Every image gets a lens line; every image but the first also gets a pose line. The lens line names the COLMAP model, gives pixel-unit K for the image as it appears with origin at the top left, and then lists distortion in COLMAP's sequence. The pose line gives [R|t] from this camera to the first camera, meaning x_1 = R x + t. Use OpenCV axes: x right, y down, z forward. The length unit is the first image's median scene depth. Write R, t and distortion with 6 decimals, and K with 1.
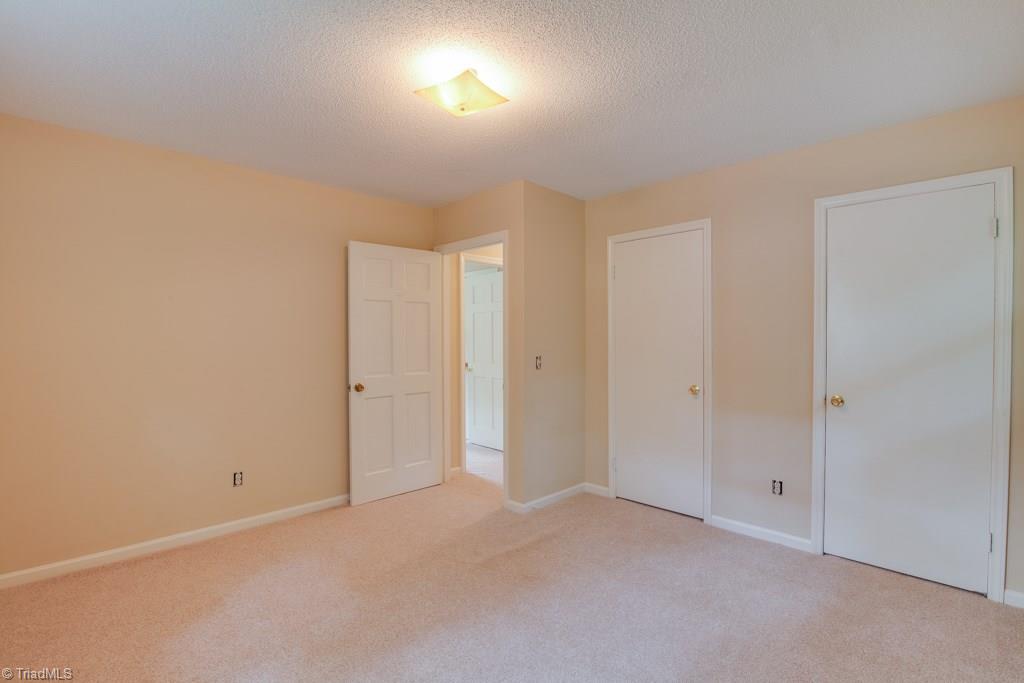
lens RADIAL K [[472.7, 0, 513.6], [0, 472.7, 338.4], [0, 0, 1]] dist [-0.016380, -0.003251]
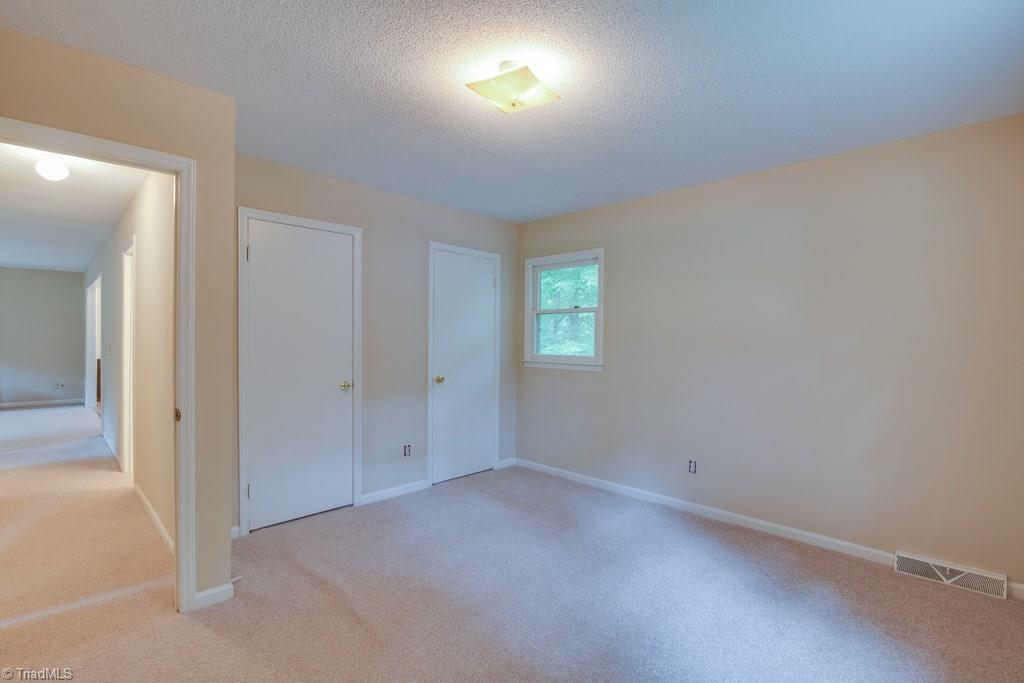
lens RADIAL K [[472.7, 0, 514.0], [0, 472.7, 341.8], [0, 0, 1]] dist [-0.016380, -0.003251]
pose [[-0.003989, -0.004196, 0.999983, -0.698800], [-0.002839, 0.999987, 0.004185, 0.005436], [-0.999988, -0.002822, -0.004001, 0.648523]]
